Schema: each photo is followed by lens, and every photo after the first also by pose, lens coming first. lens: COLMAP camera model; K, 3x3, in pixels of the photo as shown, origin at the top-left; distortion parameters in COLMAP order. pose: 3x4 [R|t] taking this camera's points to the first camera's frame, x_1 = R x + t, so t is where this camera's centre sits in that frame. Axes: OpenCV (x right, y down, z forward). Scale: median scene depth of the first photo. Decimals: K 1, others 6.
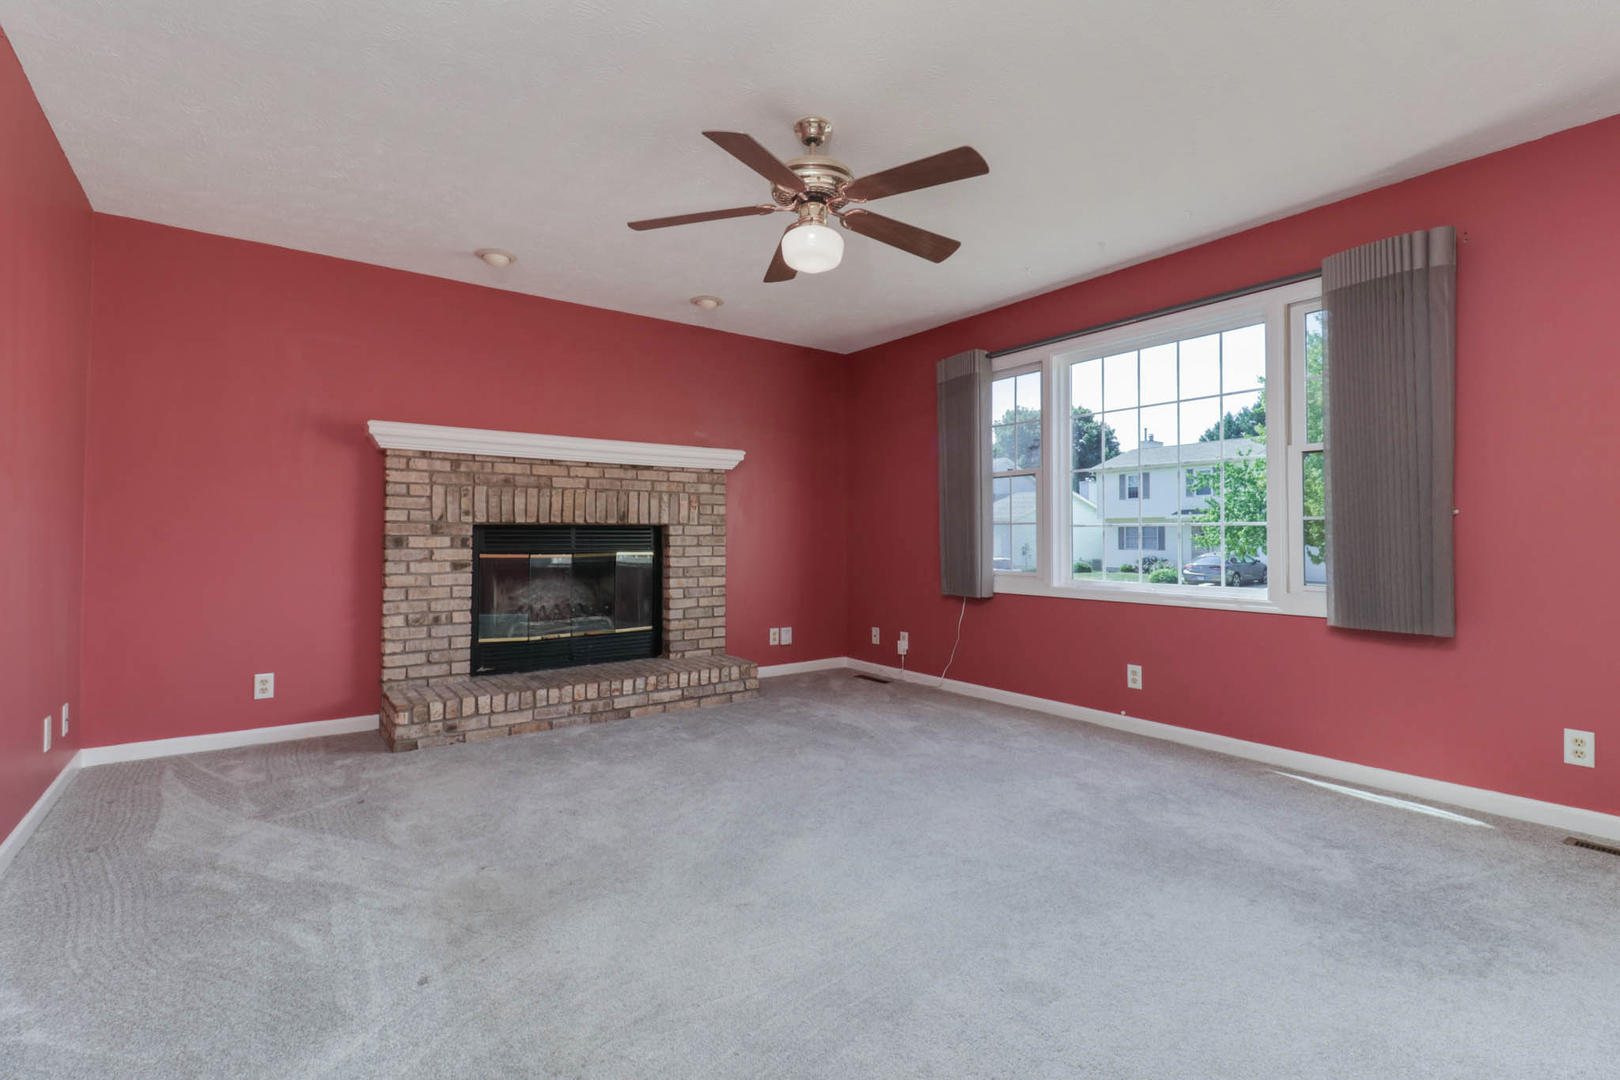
lens RADIAL K [[754.2, 0, 806.0], [0, 754.2, 514.3], [0, 0, 1]] dist [0.031605, -0.000103]
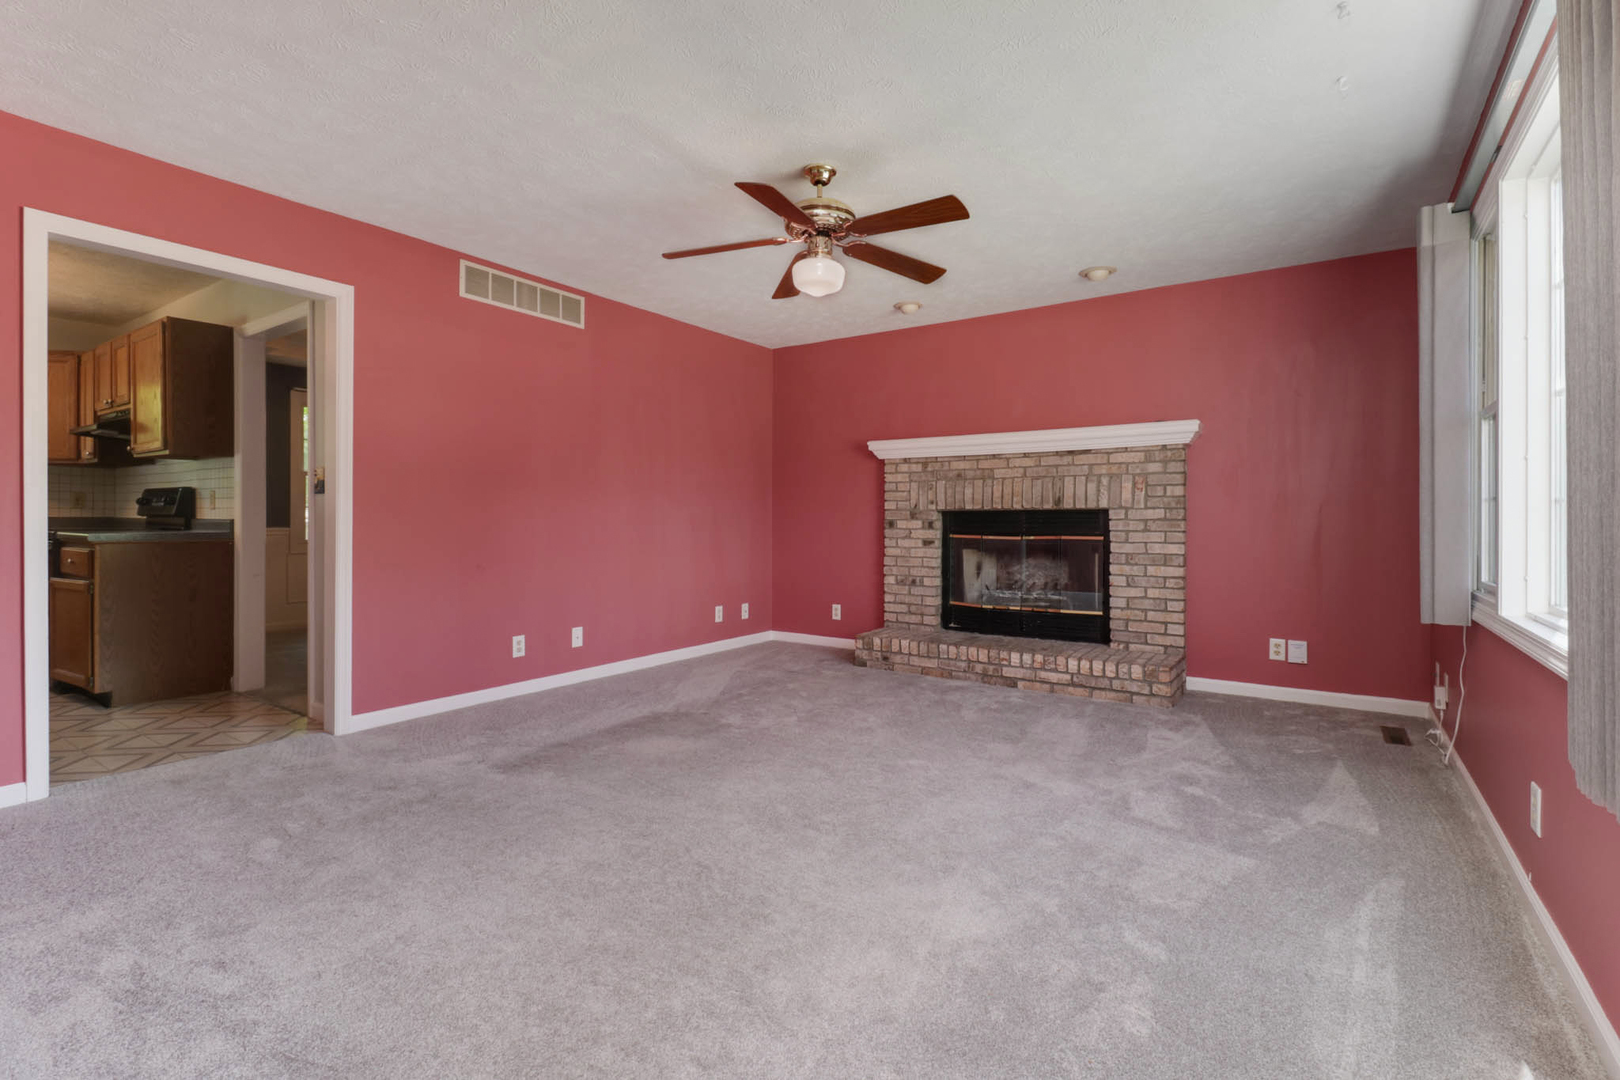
lens RADIAL K [[754.2, 0, 806.0], [0, 754.2, 514.3], [0, 0, 1]] dist [0.031605, -0.000103]
pose [[0.330990, -0.004932, -0.943621, 0.675678], [0.028375, 0.999586, 0.004729, 0.006171], [0.943208, -0.028341, 0.330993, 0.353735]]
